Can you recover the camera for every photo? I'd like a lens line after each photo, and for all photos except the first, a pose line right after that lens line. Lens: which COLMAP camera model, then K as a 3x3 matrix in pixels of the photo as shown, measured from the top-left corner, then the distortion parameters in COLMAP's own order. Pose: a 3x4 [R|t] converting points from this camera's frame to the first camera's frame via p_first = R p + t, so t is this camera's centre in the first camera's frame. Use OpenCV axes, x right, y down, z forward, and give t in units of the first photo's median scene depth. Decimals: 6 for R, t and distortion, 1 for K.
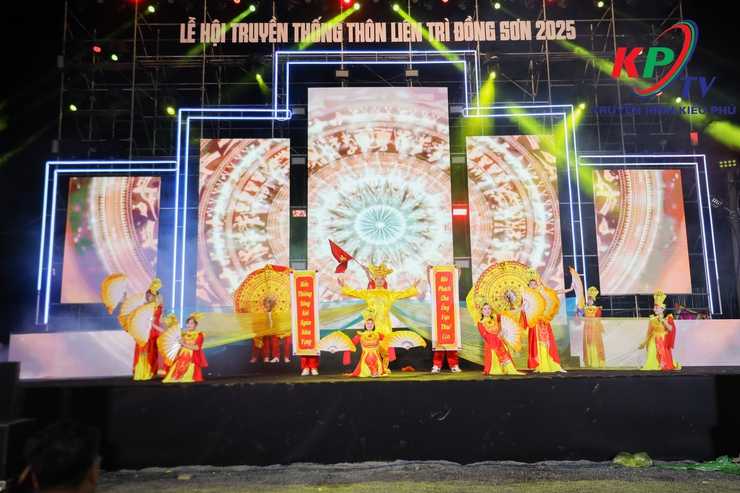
lens RADIAL K [[716.2, 0, 370.0], [0, 716.2, 246.5], [0, 0, 1]] dist [-0.000337, 0.000386]
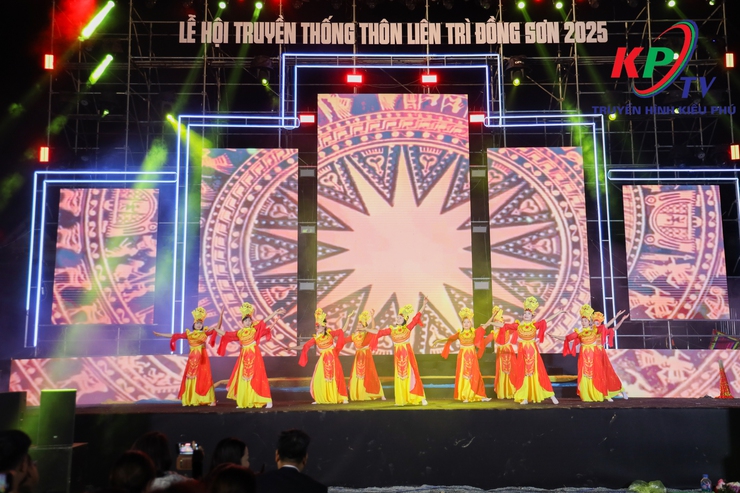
lens RADIAL K [[884.7, 0, 370.0], [0, 884.7, 246.5], [0, 0, 1]] dist [0.069072, -0.002960]
pose [[0.999911, 0.009477, 0.009381, -0.027385], [-0.009502, 0.999951, 0.002592, -0.027050], [-0.009356, -0.002681, 0.999953, -0.150195]]
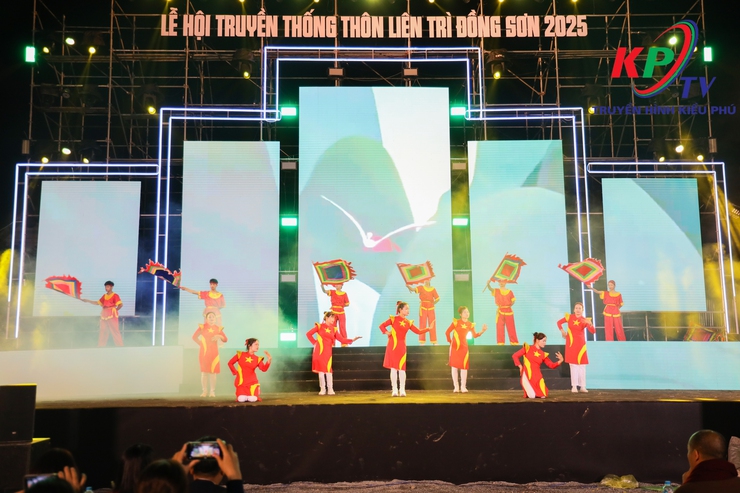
lens RADIAL K [[855.8, 0, 370.0], [0, 855.8, 246.5], [0, 0, 1]] dist [0.054310, 0.015514]
pose [[0.999848, 0.009240, 0.014789, -0.008932], [-0.009408, 0.999891, 0.011337, -0.026900], [-0.014683, -0.011475, 0.999826, -0.120256]]
